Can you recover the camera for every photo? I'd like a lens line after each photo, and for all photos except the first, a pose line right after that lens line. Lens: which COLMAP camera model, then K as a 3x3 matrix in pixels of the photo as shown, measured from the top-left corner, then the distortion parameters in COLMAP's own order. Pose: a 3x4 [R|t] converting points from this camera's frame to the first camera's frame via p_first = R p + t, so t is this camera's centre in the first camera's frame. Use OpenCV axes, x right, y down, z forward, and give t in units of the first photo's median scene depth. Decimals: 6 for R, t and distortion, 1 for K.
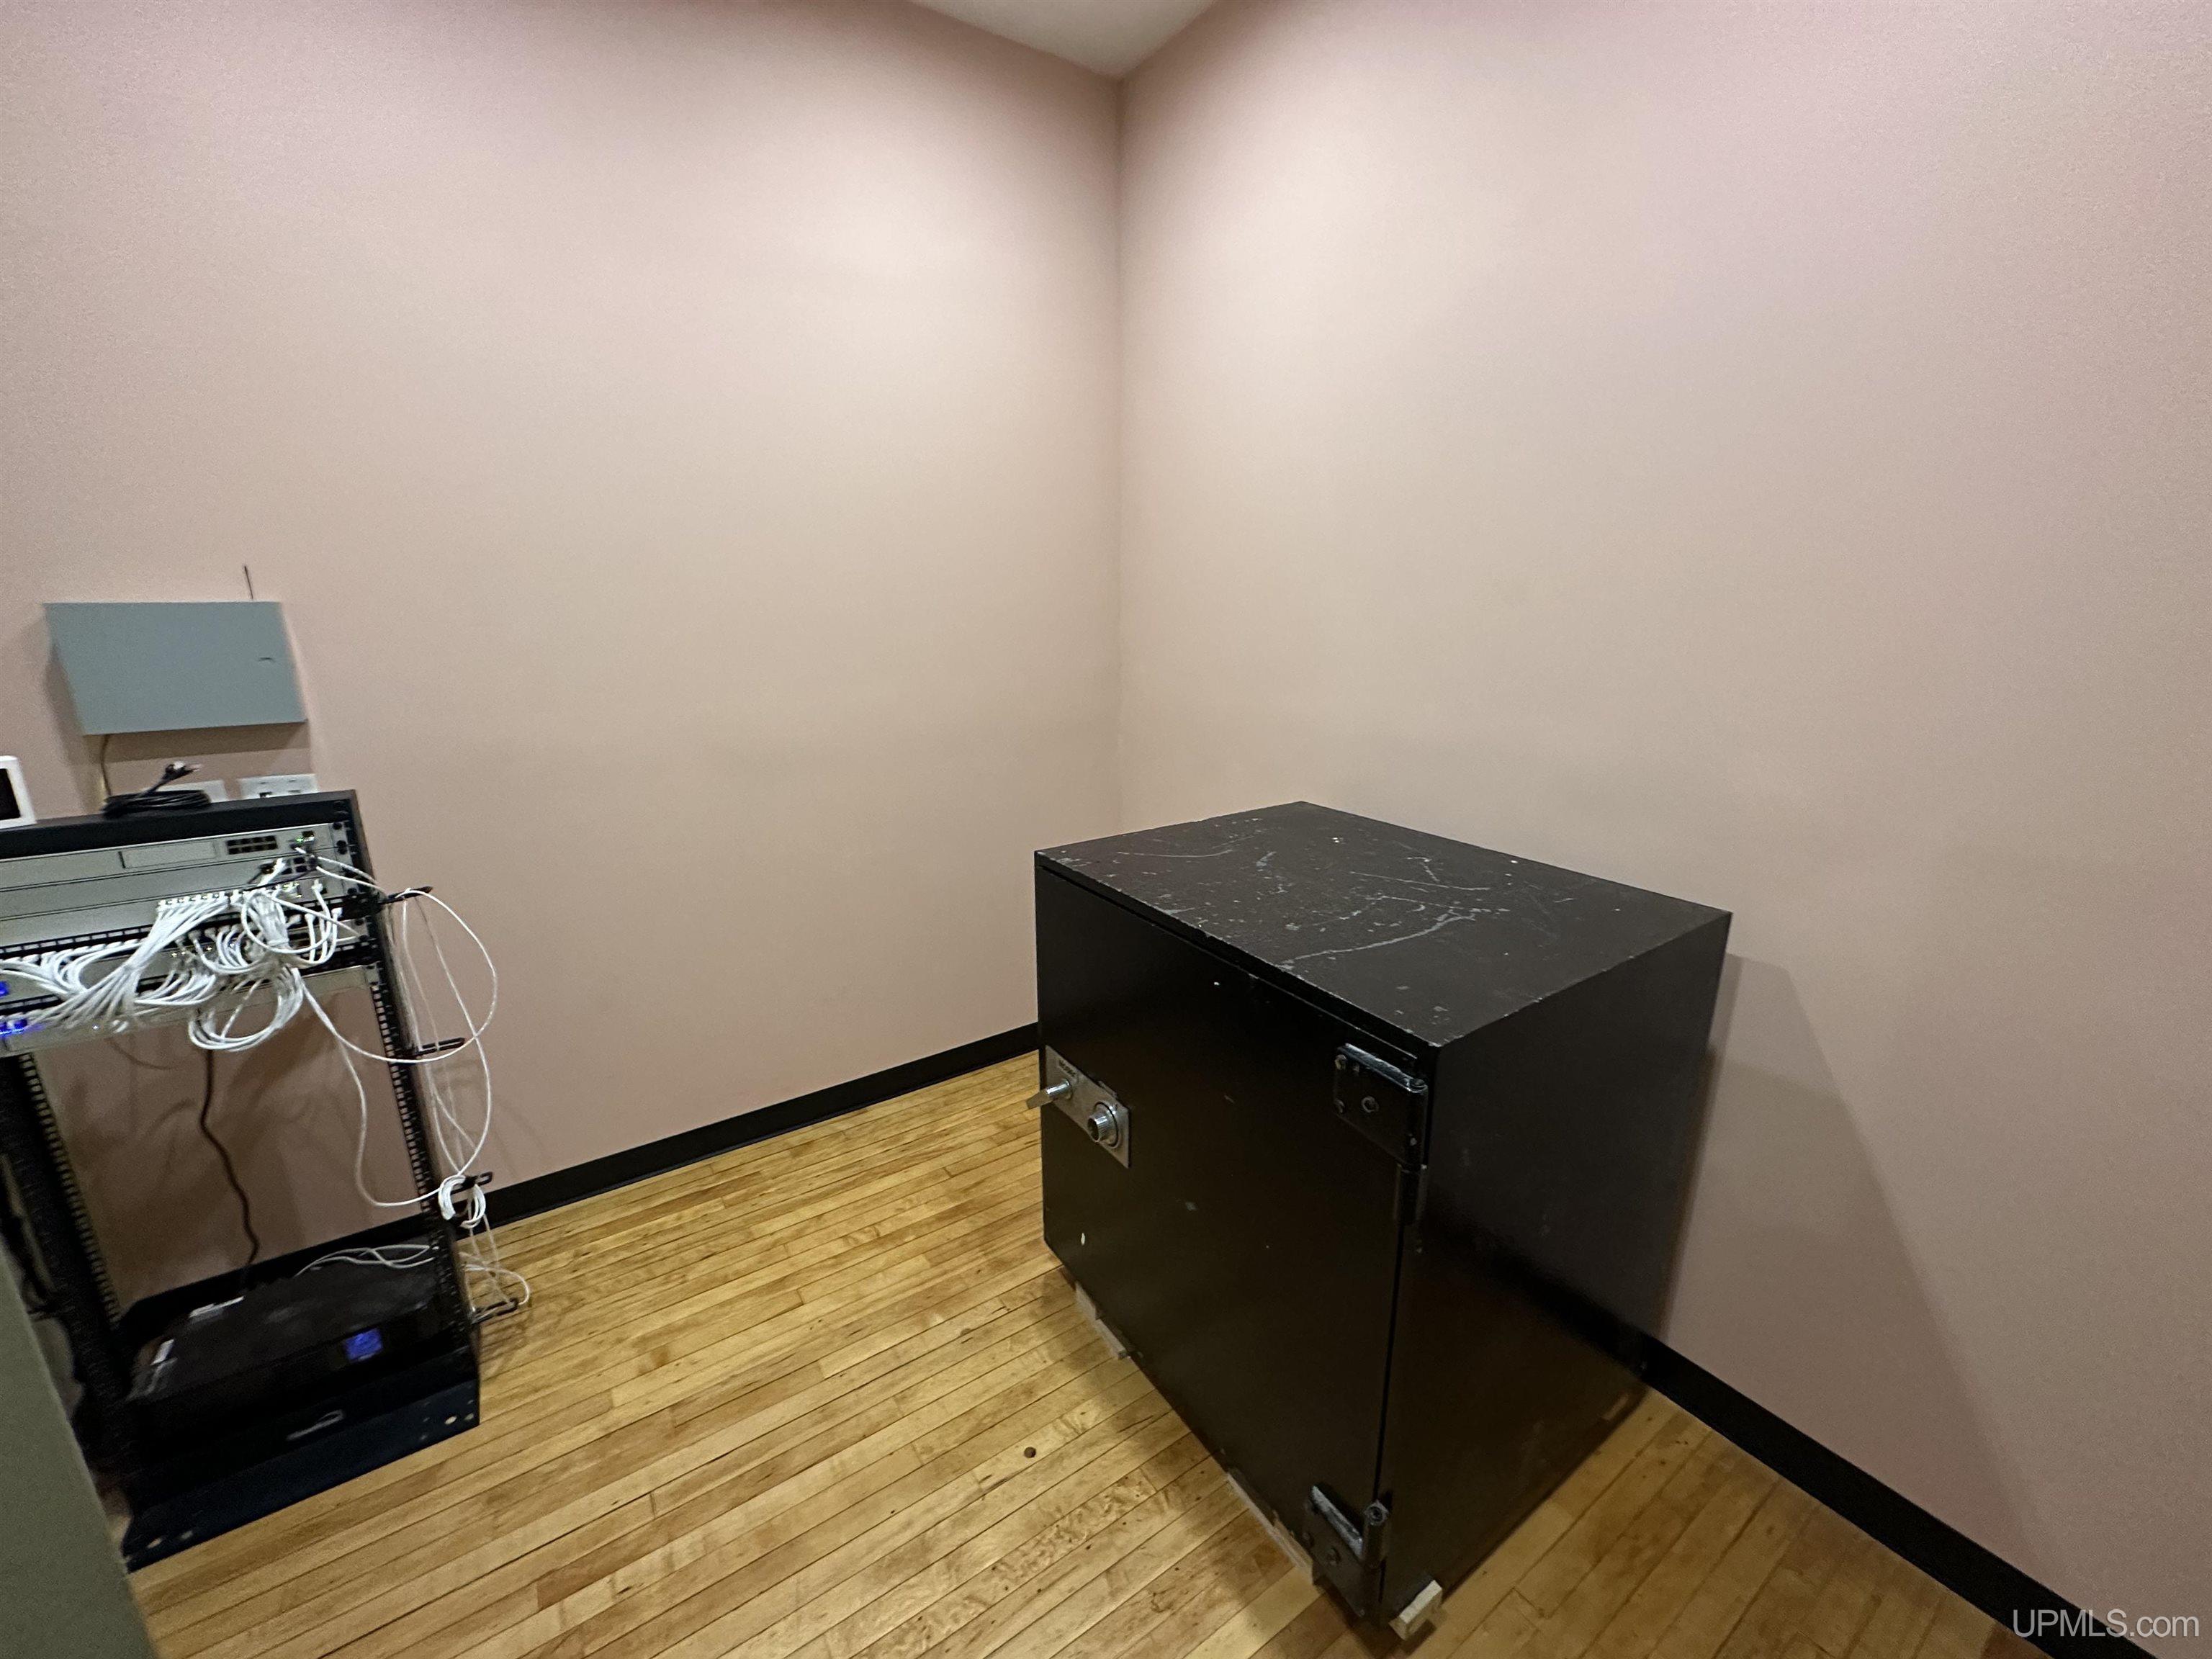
lens RADIAL K [[877.9, 0, 1111.6], [0, 877.9, 826.8], [0, 0, 1]] dist [0.000476, 0.000136]
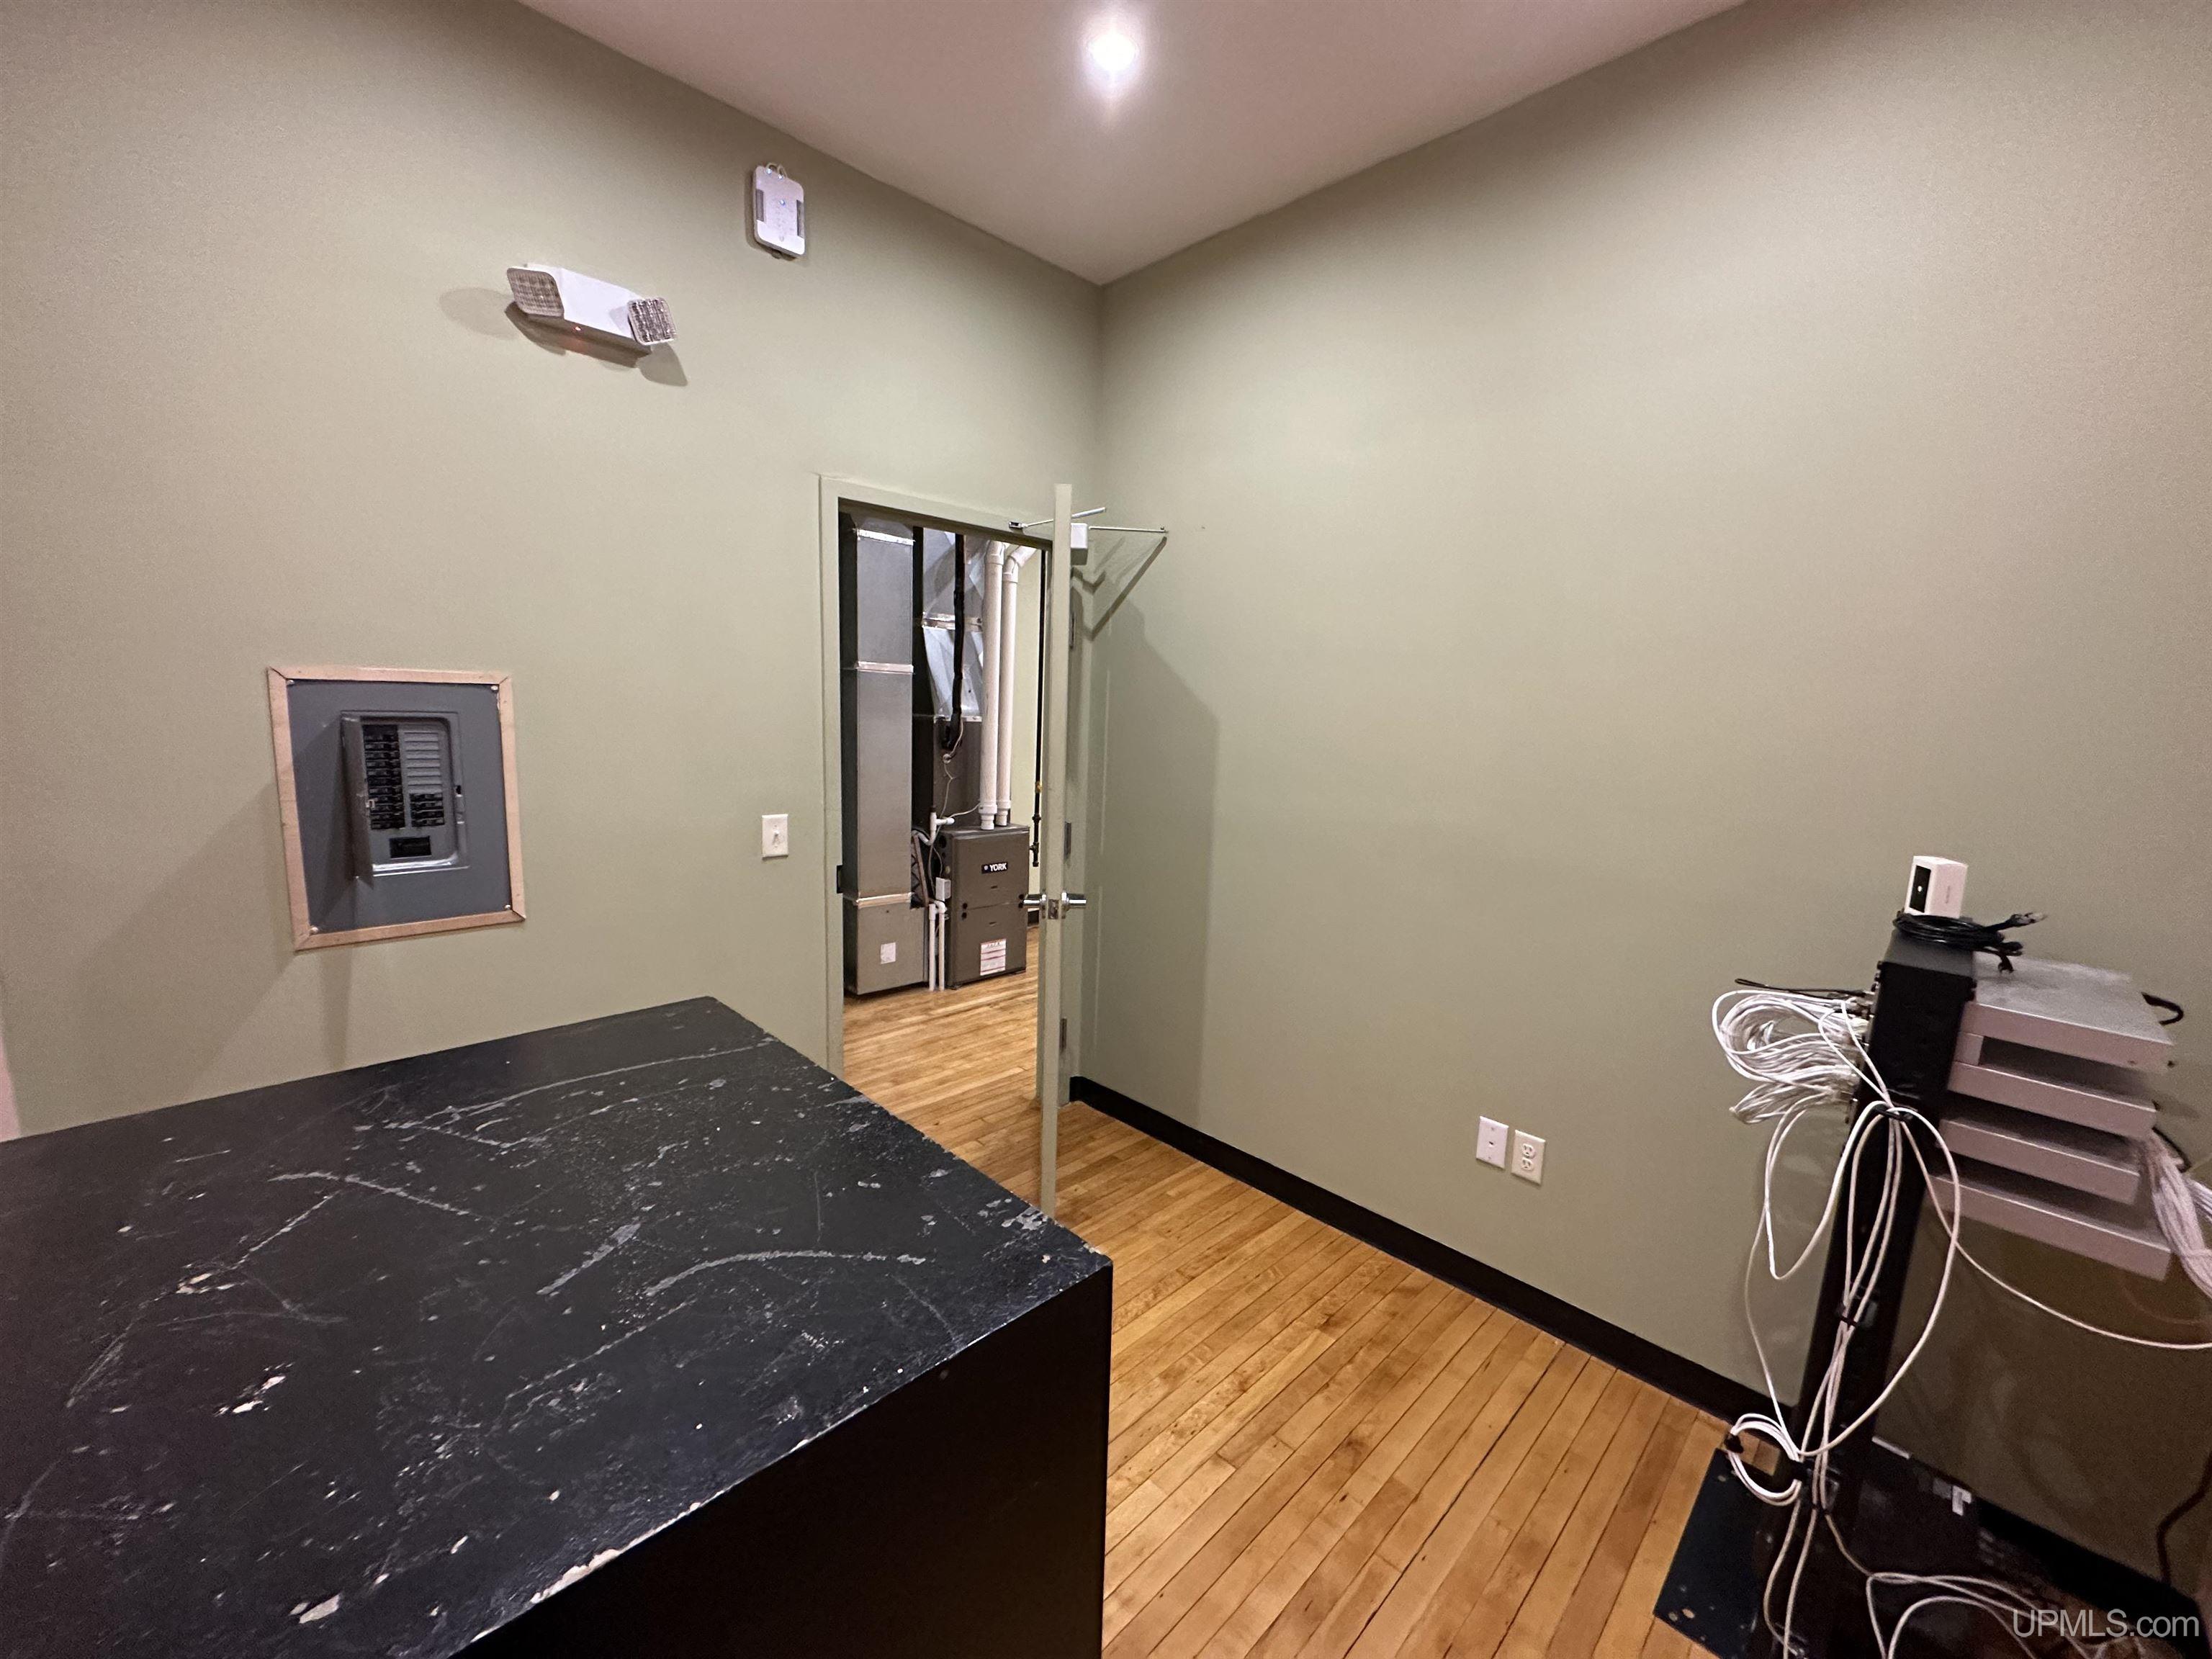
lens RADIAL K [[877.9, 0, 1104.5], [0, 877.9, 829.5], [0, 0, 1]] dist [0.000476, 0.000136]
pose [[-0.983562, 0.000862, -0.180566, -0.003230], [-0.071952, 0.915297, 0.396300, -0.421230], [0.165614, 0.402778, -0.900190, 1.567536]]
